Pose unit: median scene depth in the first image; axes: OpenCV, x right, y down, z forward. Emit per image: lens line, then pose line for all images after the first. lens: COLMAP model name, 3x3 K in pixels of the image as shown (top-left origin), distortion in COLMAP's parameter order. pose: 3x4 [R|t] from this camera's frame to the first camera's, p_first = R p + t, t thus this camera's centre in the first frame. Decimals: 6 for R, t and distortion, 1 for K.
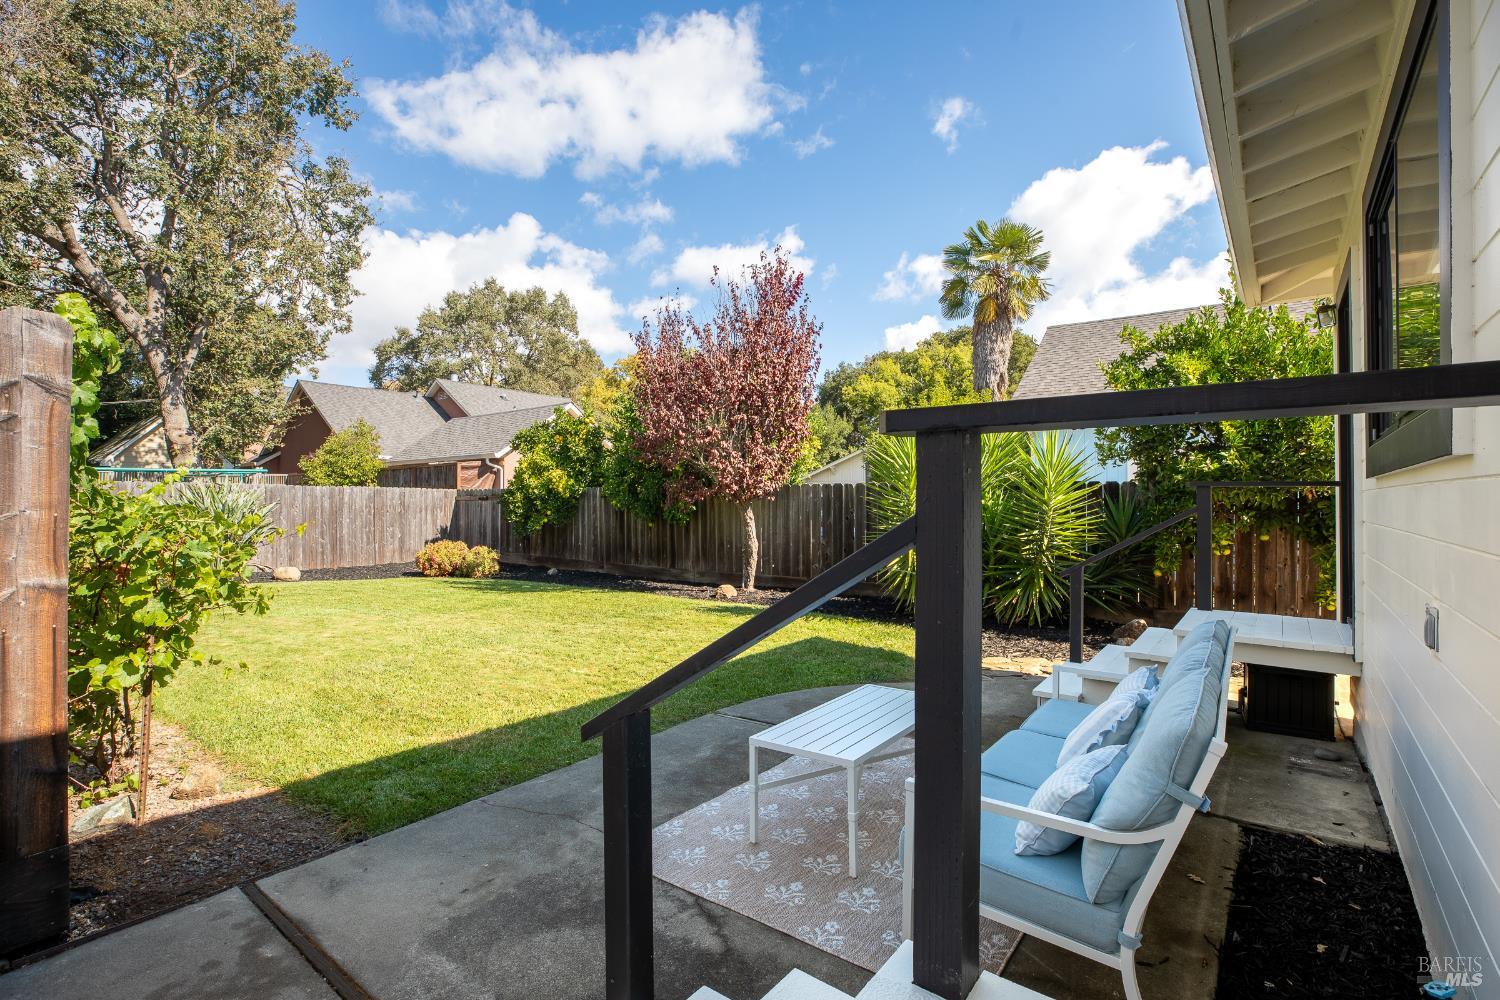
lens RADIAL K [[684.5, 0, 750.0], [0, 684.5, 500.0], [0, 0, 1]] dist [-0.000049, 0.000039]
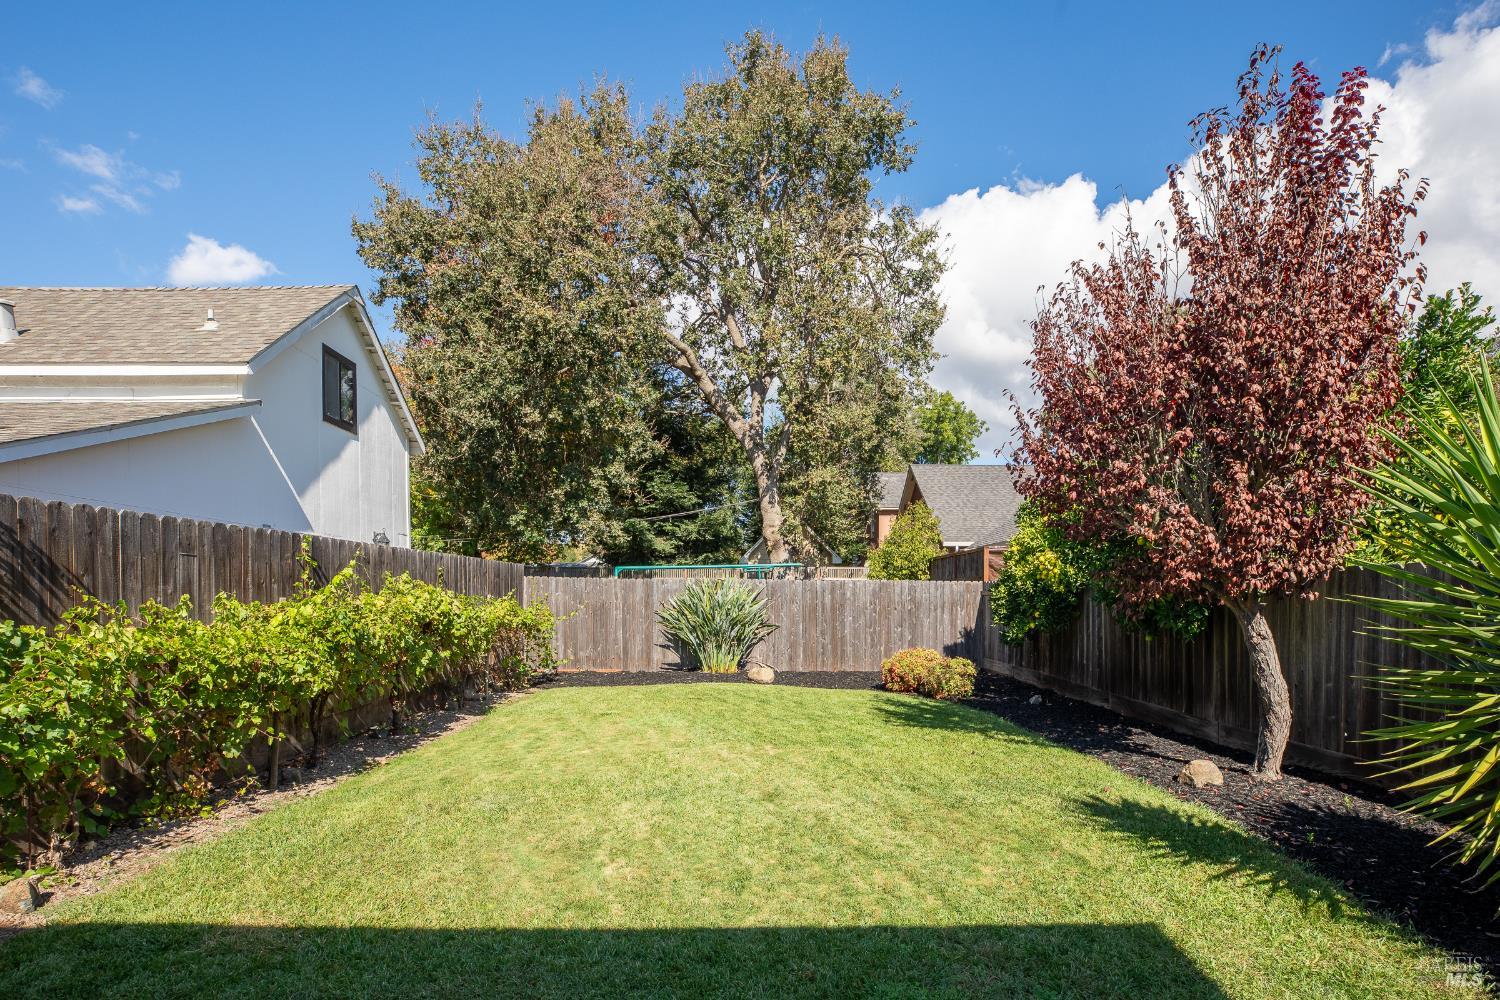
lens RADIAL K [[833.6, 0, 751.4], [0, 833.6, 621.0], [0, 0, 1]] dist [-0.016519, -0.000211]
pose [[0.634193, 0.023706, -0.772812, 0.141150], [0.004362, 0.999404, 0.034236, -0.004052], [0.773163, -0.025083, 0.633711, 0.192966]]
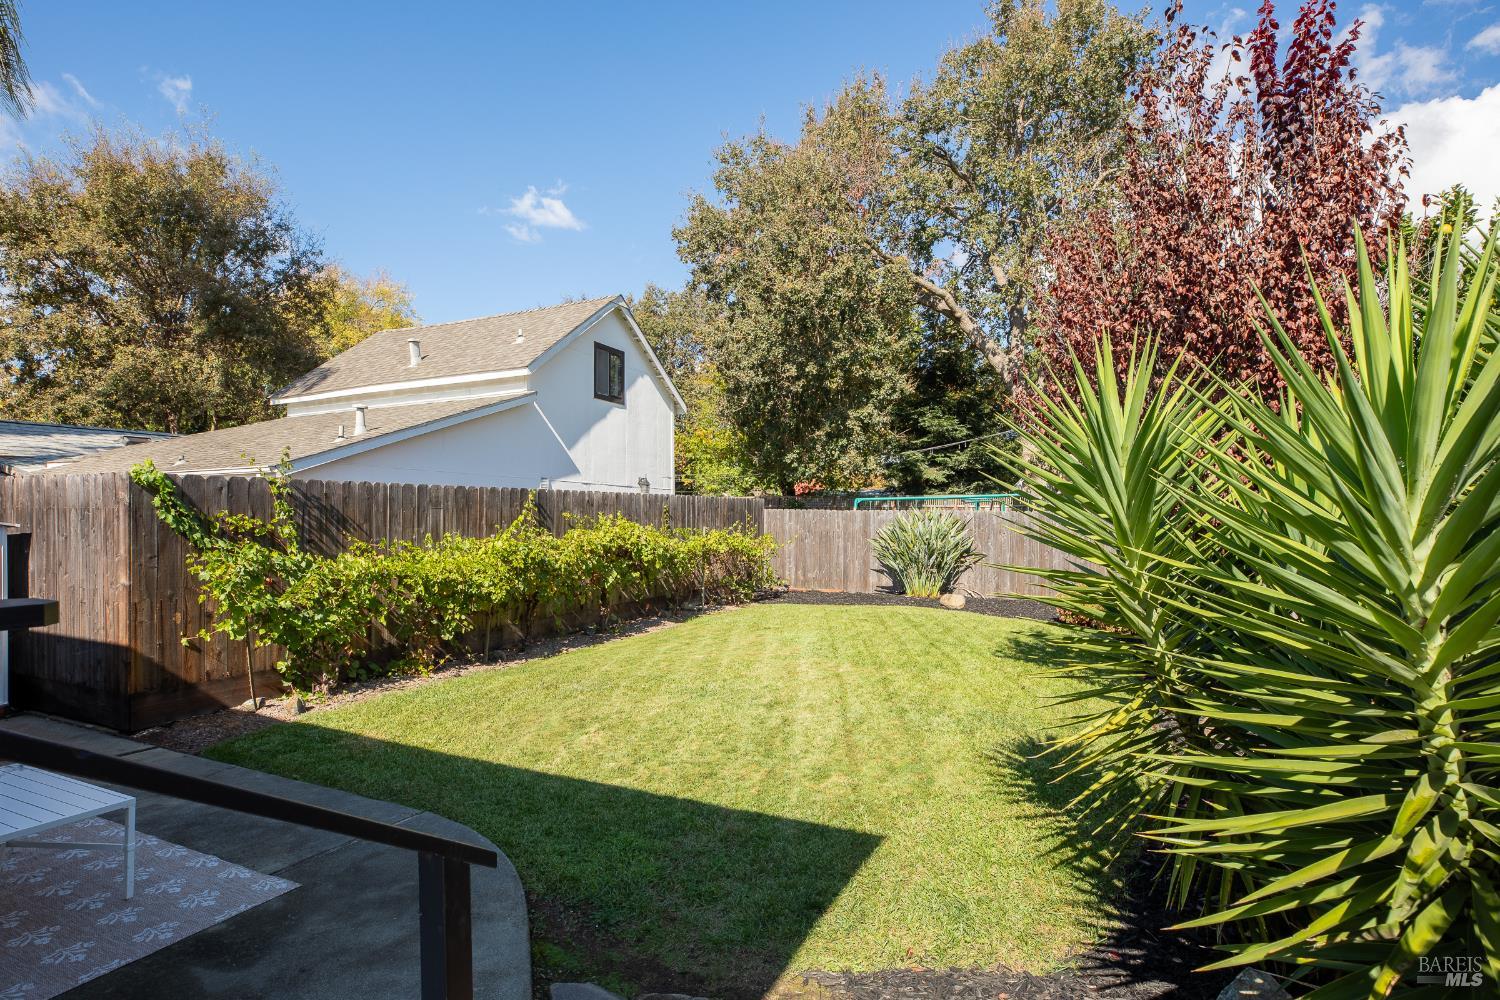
lens RADIAL K [[792.2, 0, 749.2], [0, 792.2, 521.5], [0, 0, 1]] dist [-0.032089, 0.000230]
pose [[0.209560, 0.010129, -0.977743, 0.301867], [0.006255, 0.999912, 0.011700, -0.019777], [0.977776, -0.008567, 0.209478, 0.353605]]
